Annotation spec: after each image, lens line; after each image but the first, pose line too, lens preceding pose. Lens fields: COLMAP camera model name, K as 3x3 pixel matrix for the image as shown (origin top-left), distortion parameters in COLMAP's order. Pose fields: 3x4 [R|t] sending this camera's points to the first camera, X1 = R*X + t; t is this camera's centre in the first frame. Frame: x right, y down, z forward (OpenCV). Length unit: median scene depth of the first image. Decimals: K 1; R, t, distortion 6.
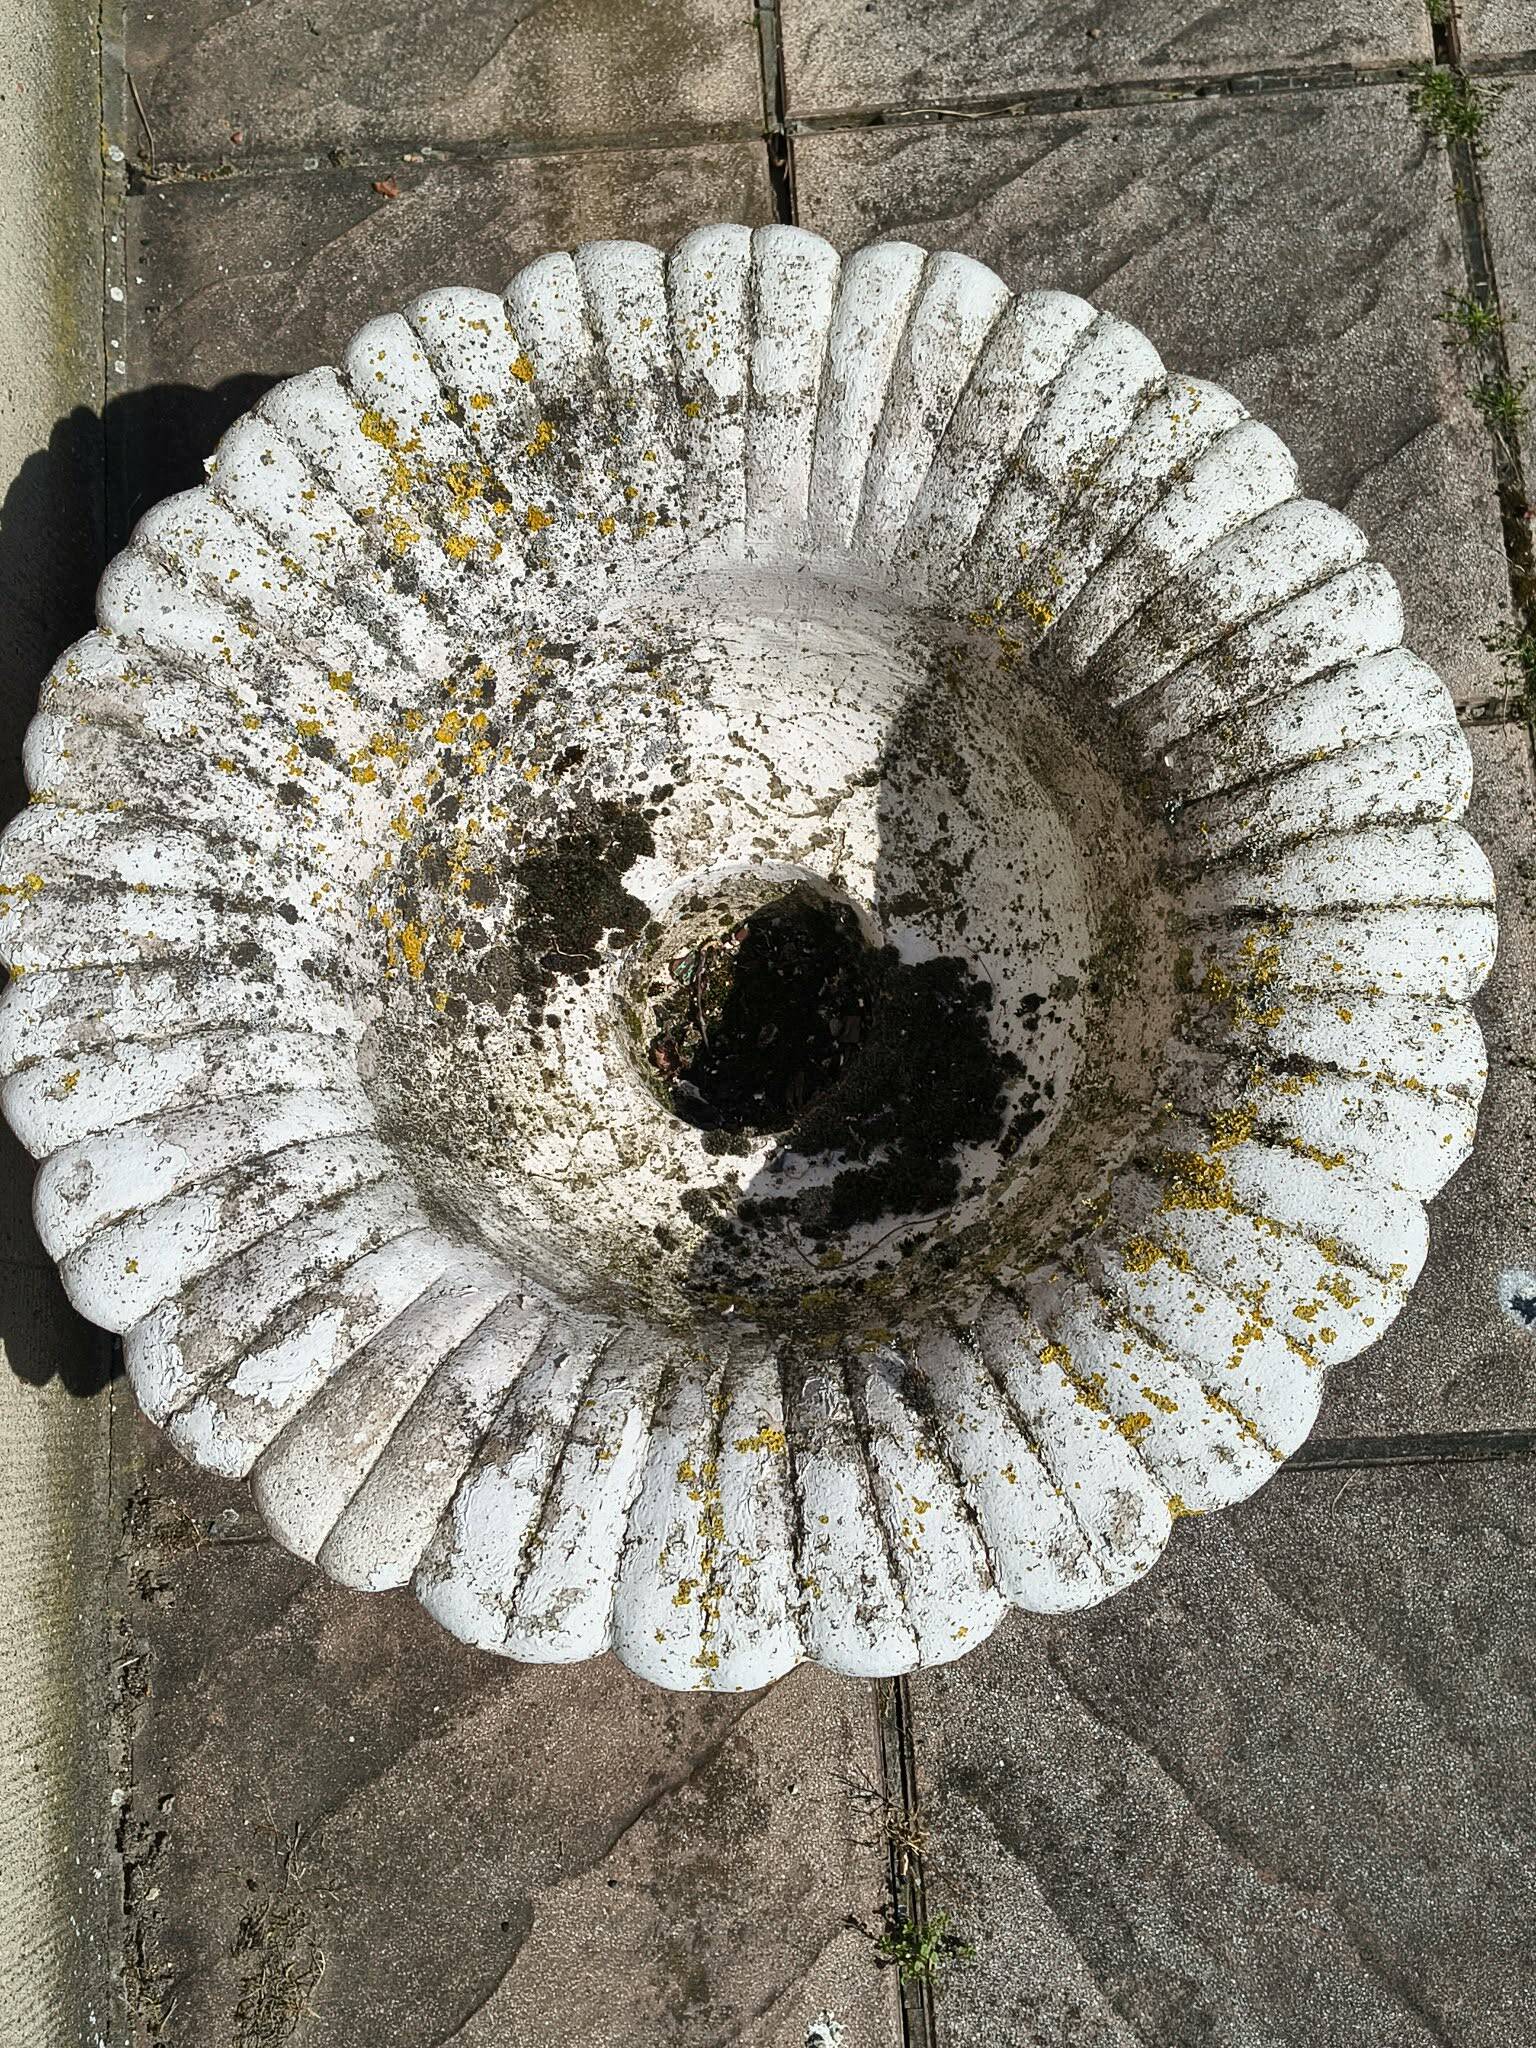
lens RADIAL K [[1990.1, 0, 768.0], [0, 1990.1, 1024.0], [0, 0, 1]] dist [0.030162, 0.015109]
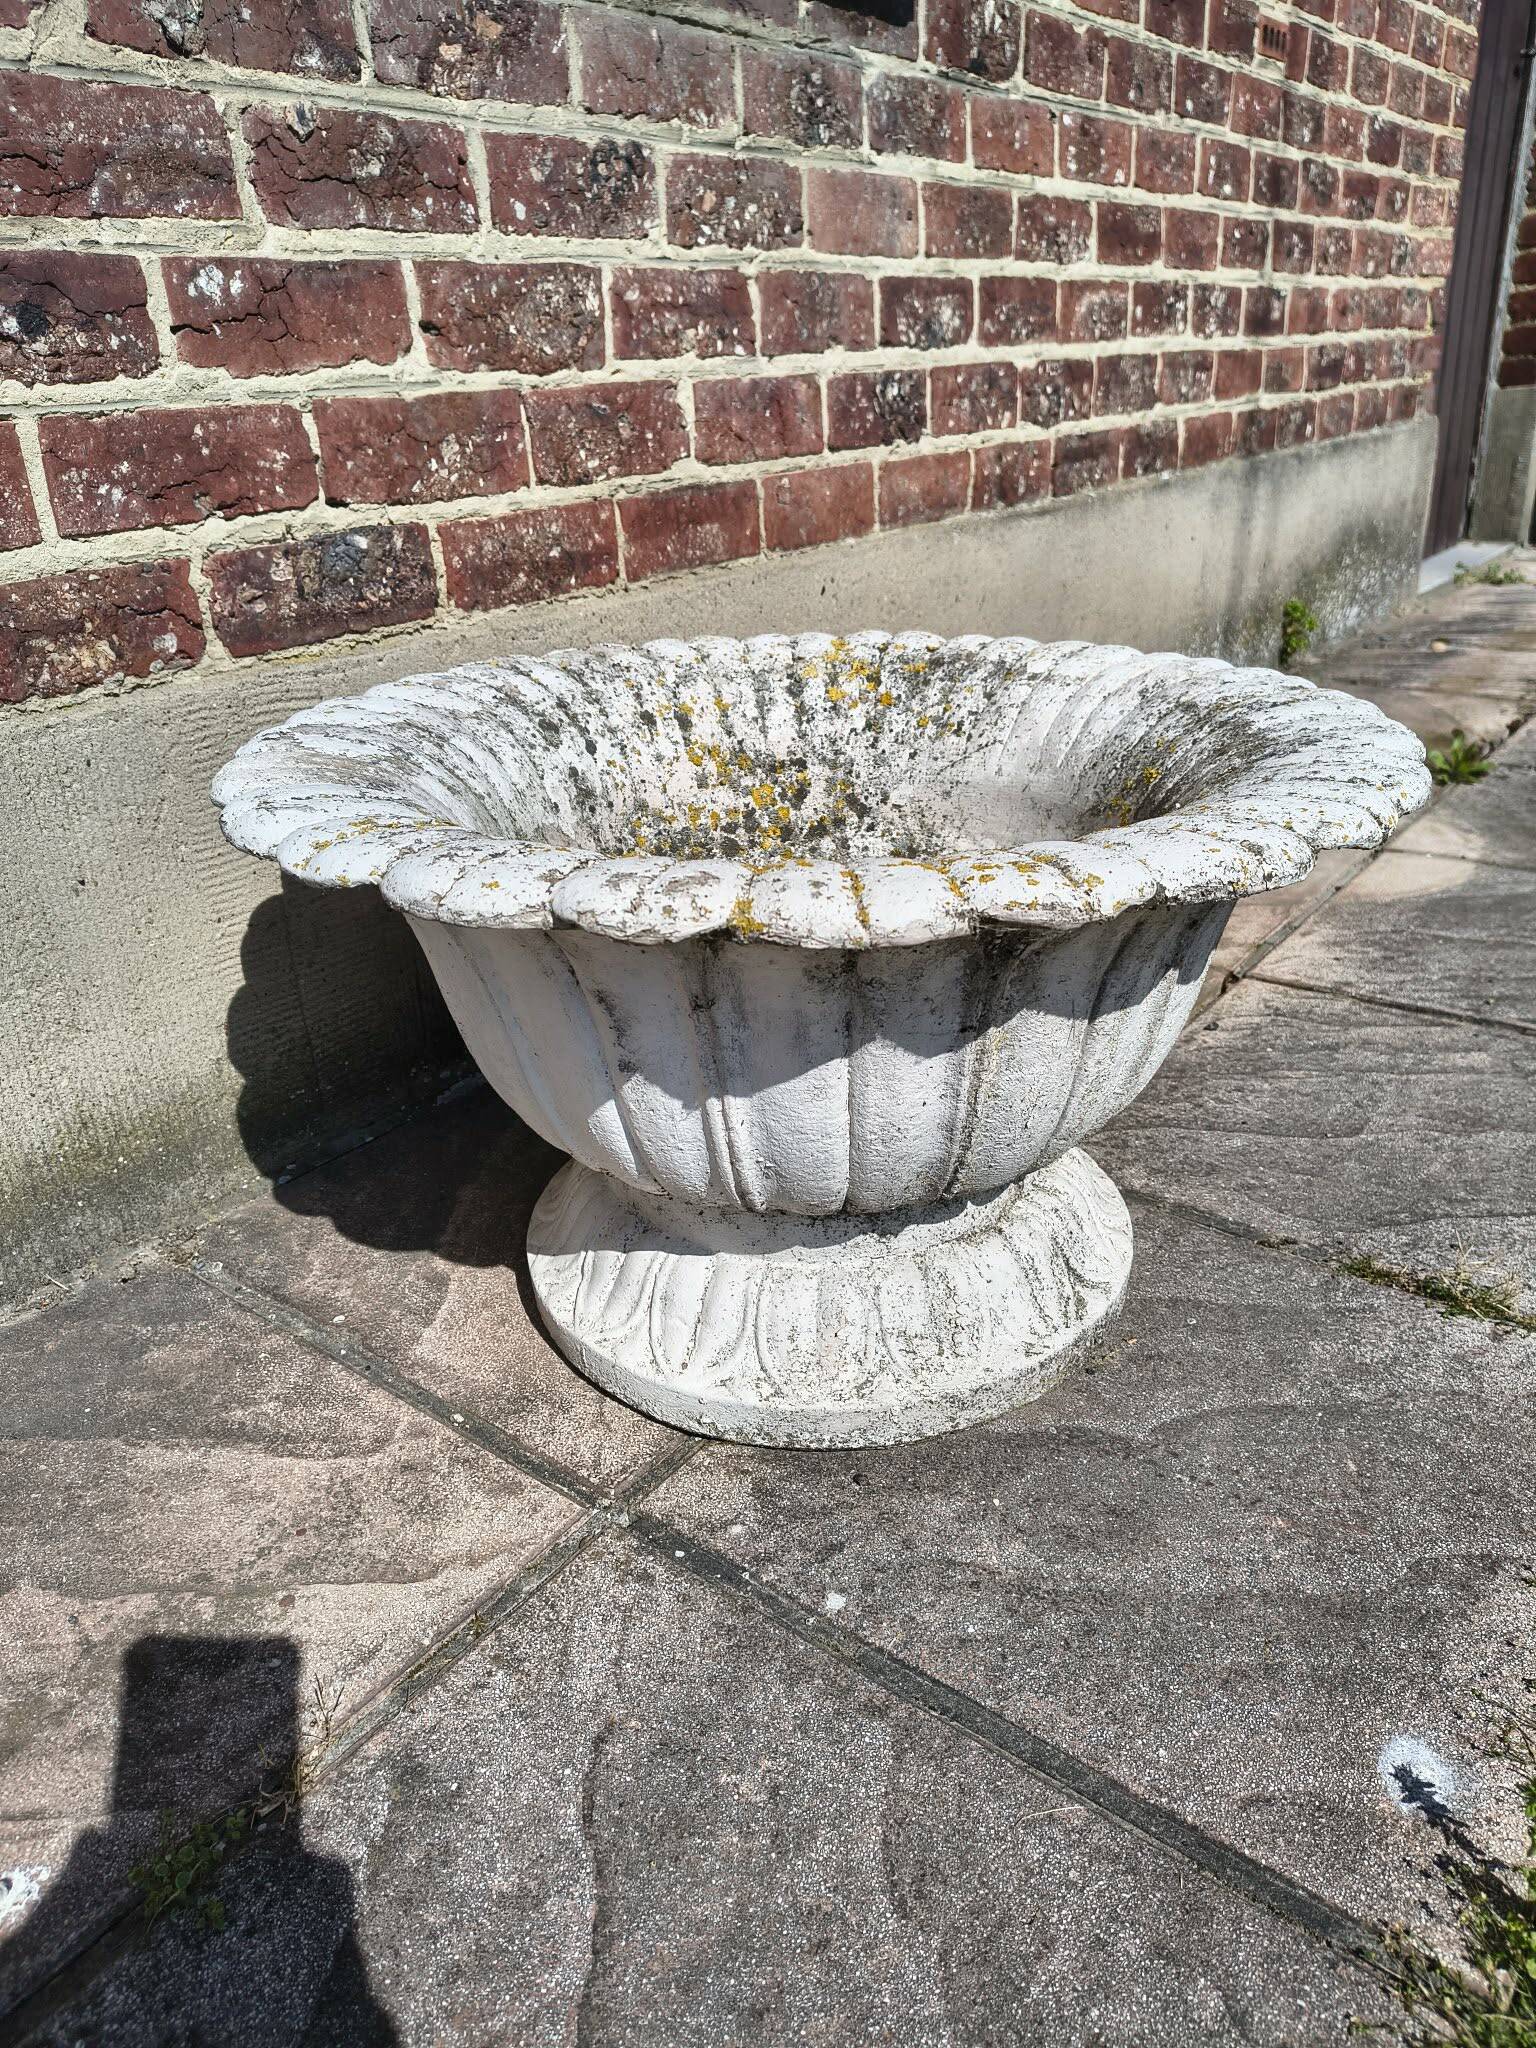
lens RADIAL K [[1398.6, 0, 787.2], [0, 1398.6, 1039.0], [0, 0, 1]] dist [0.048680, -0.078188]
pose [[0.753825, 0.286633, -0.591261, 0.533520], [-0.643882, 0.501651, -0.577722, 0.545219], [0.131013, 0.816204, 0.562714, 0.585858]]
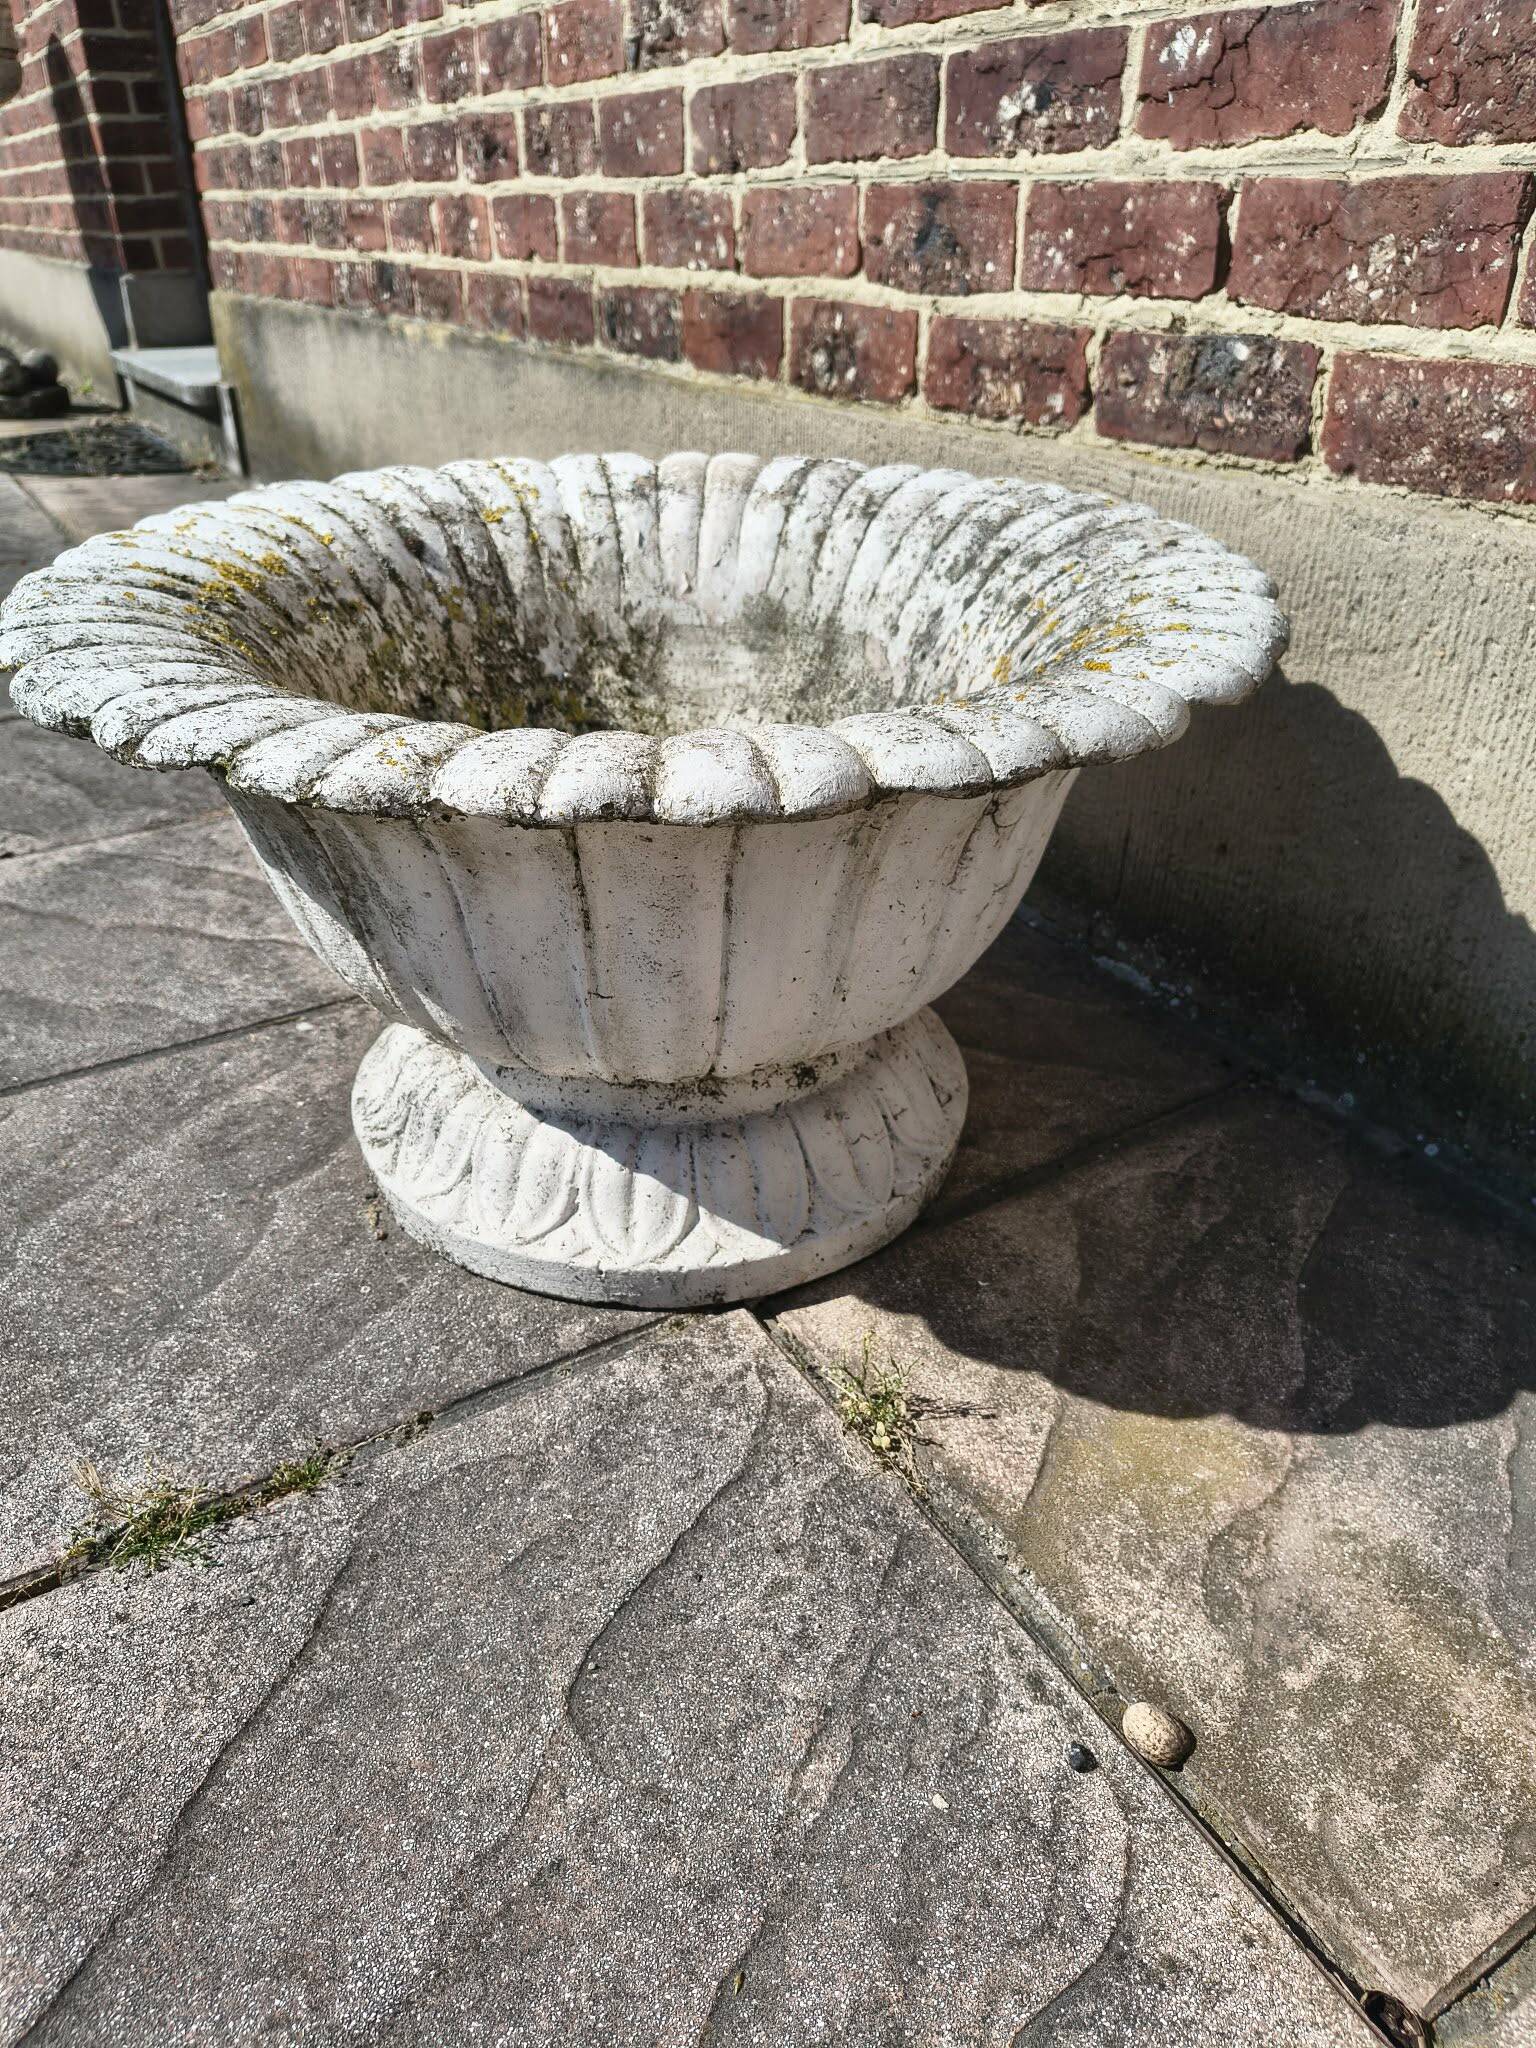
lens RADIAL K [[1411.1, 0, 768.0], [0, 1411.1, 1024.0], [0, 0, 1]] dist [0.002438, 0.001052]
pose [[-0.883380, 0.274792, -0.379644, 0.305609], [-0.452331, -0.287957, 0.844084, -0.844101], [0.122626, 0.917371, 0.378673, 0.855243]]
